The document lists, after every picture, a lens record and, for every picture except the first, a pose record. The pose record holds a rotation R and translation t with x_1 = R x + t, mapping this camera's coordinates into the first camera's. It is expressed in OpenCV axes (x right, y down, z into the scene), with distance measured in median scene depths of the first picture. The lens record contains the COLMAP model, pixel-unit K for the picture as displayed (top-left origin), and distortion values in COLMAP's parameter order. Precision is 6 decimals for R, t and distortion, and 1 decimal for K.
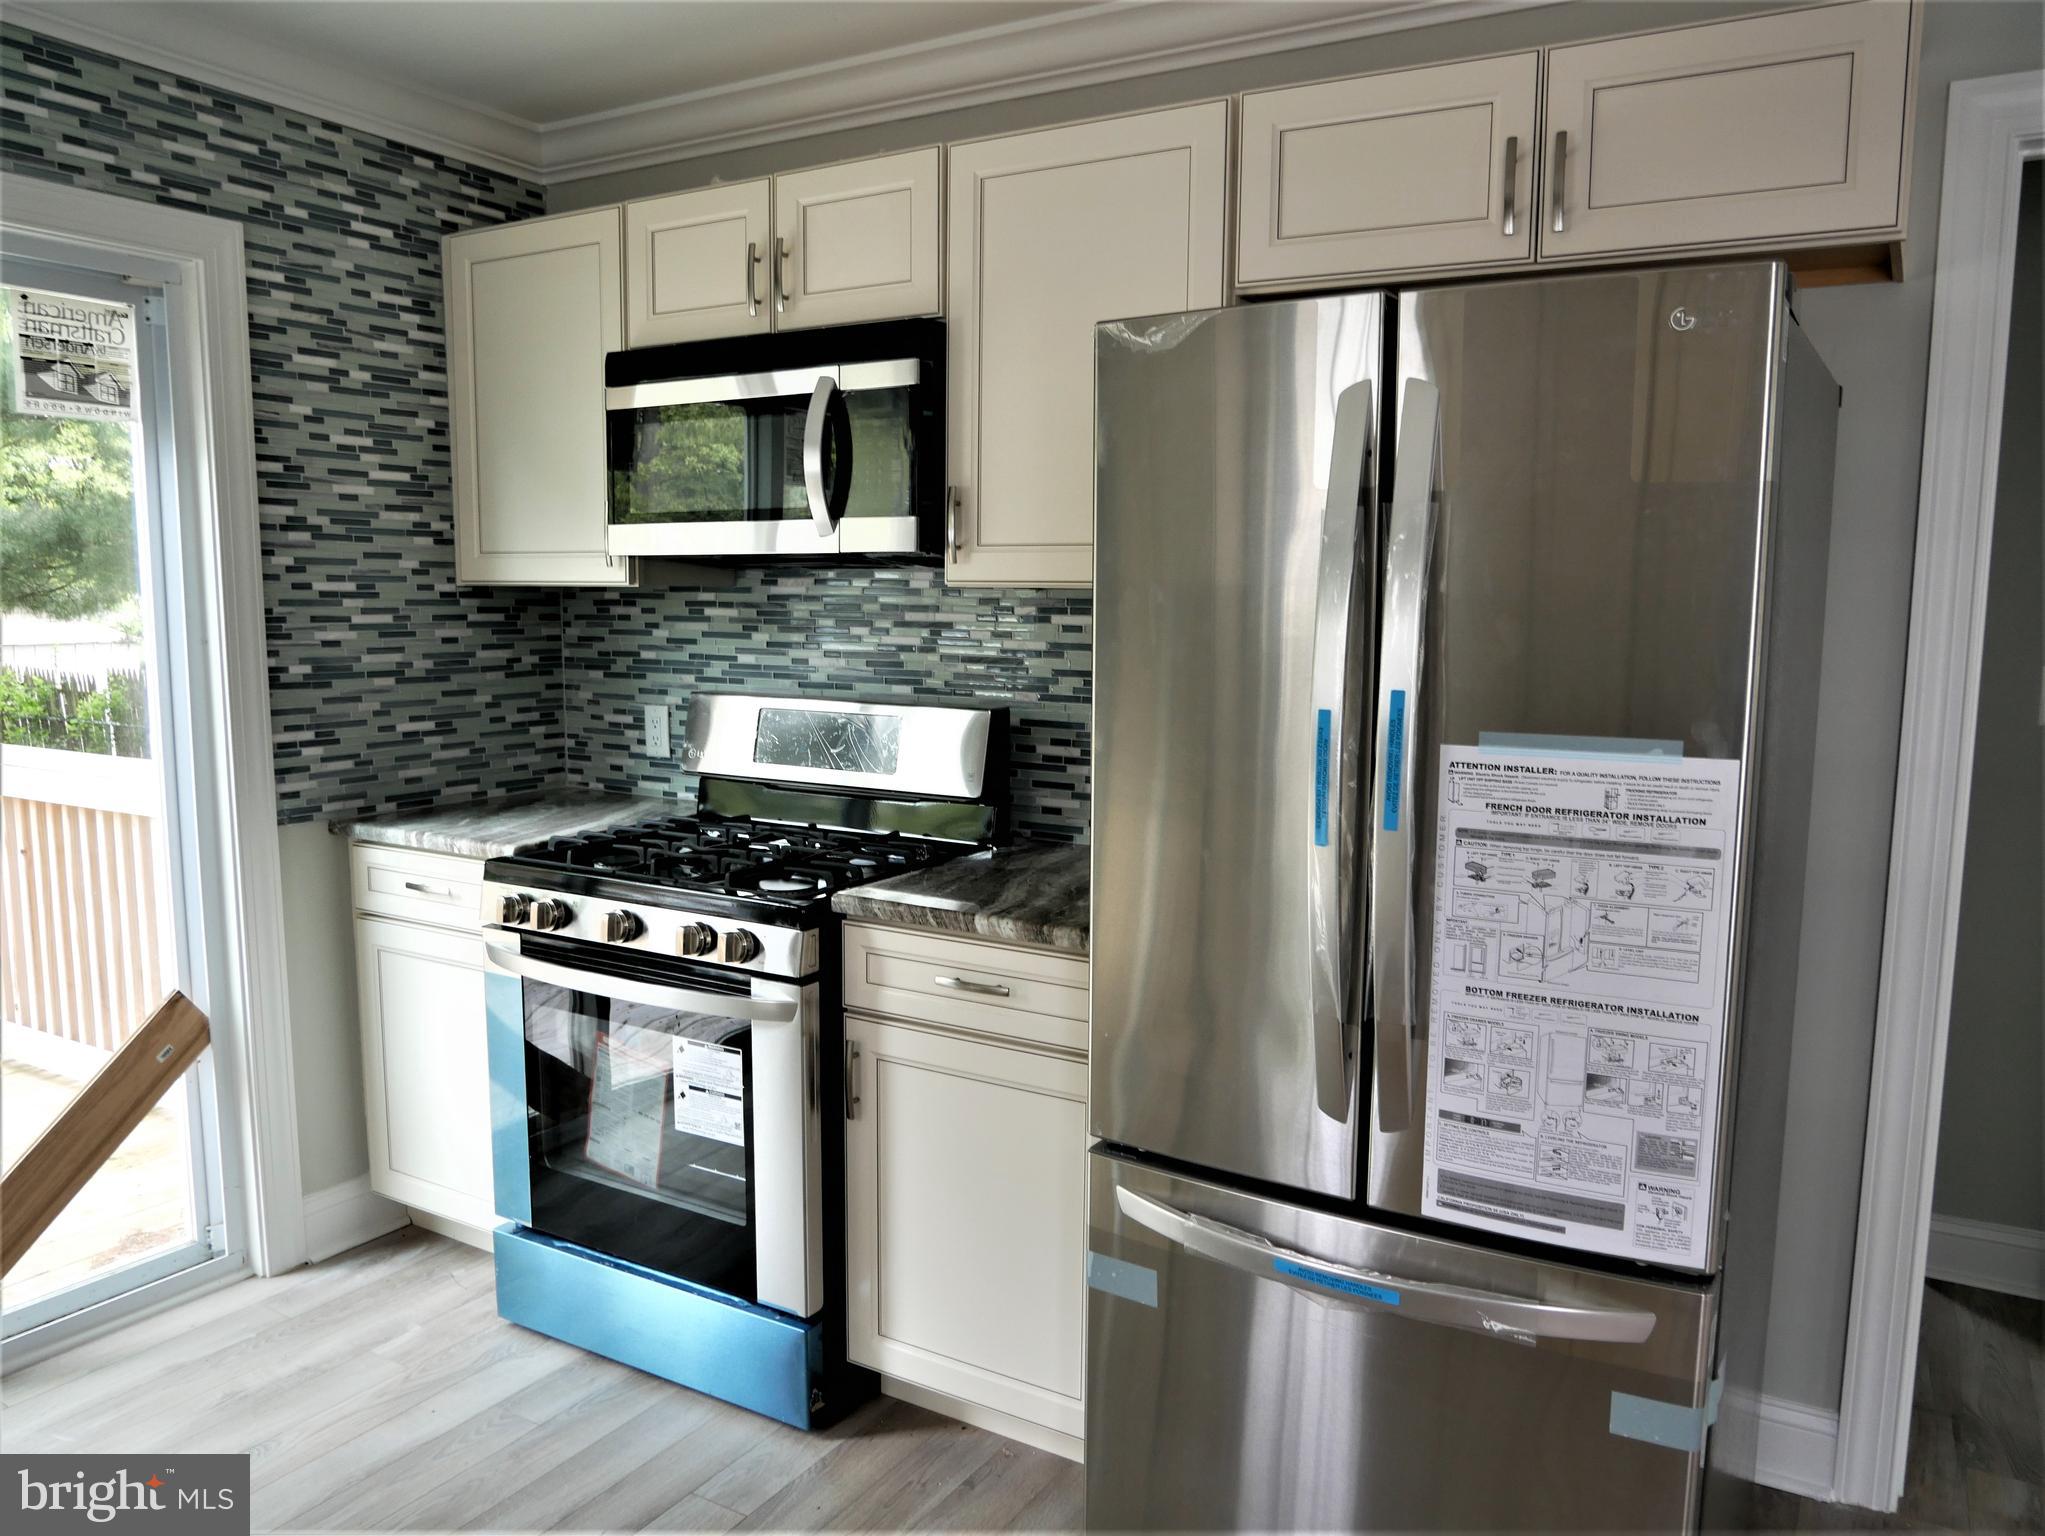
lens RADIAL K [[1509.9, 0, 1017.2], [0, 1509.9, 768.2], [0, 0, 1]] dist [-0.051302, 0.031871]
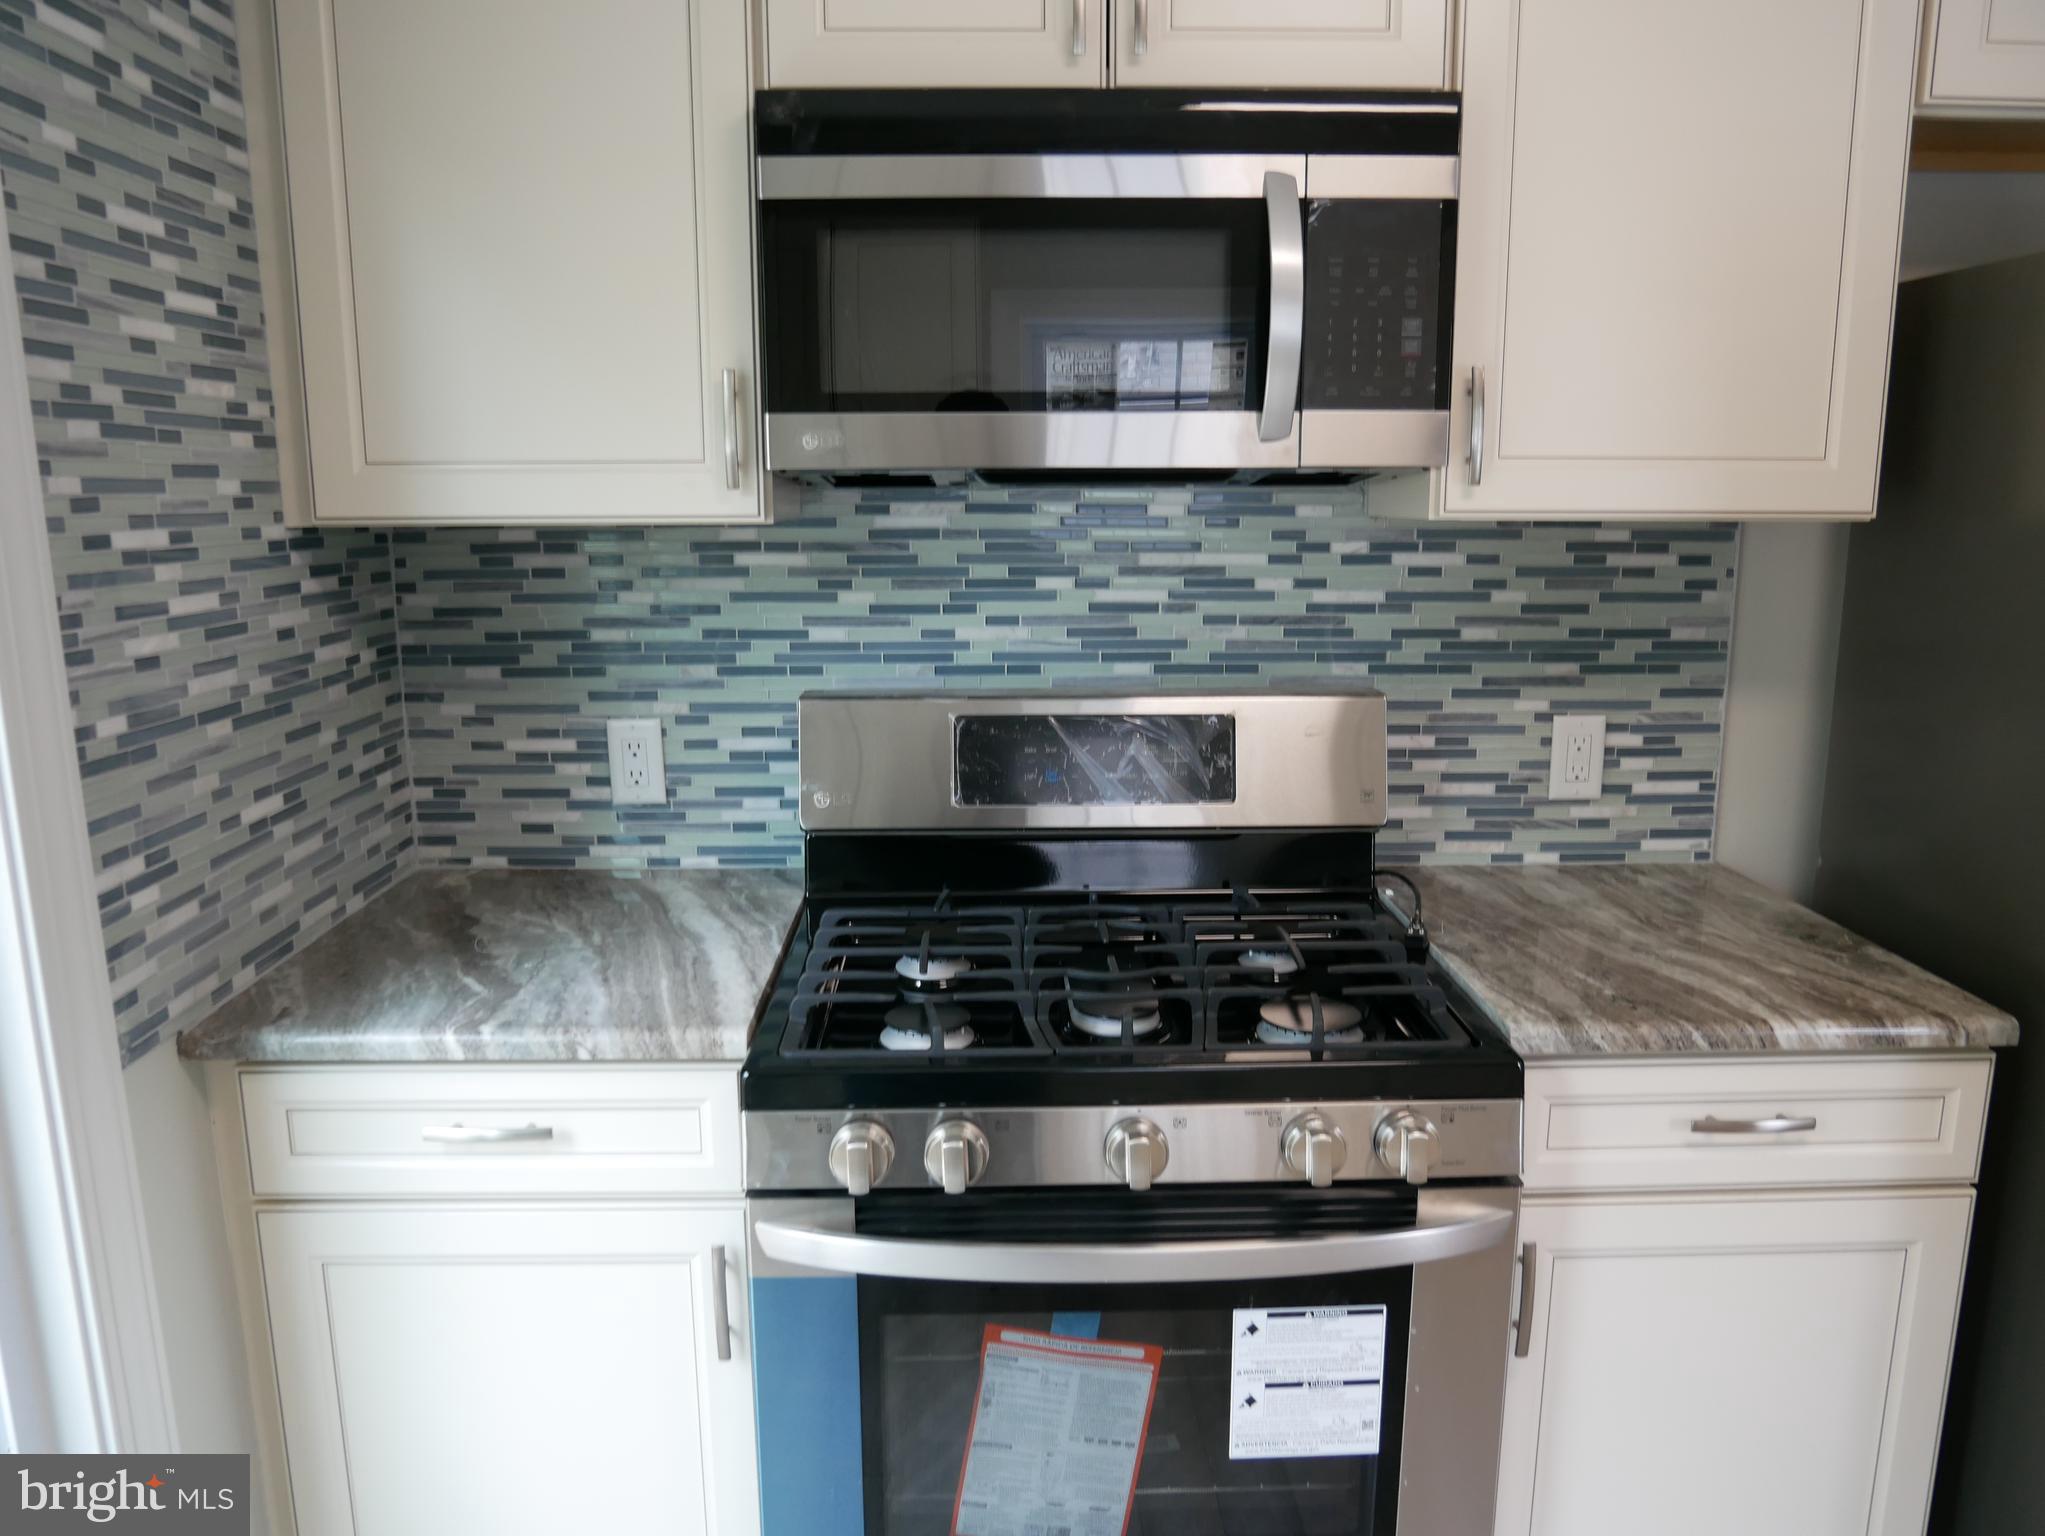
lens RADIAL K [[1509.9, 0, 1019.6], [0, 1509.9, 770.0], [0, 0, 1]] dist [-0.051302, 0.031871]
pose [[0.844203, -0.110374, 0.524537, -0.458180], [0.072786, 0.993111, 0.091829, -0.070286], [-0.531059, -0.039343, 0.846421, 0.443270]]
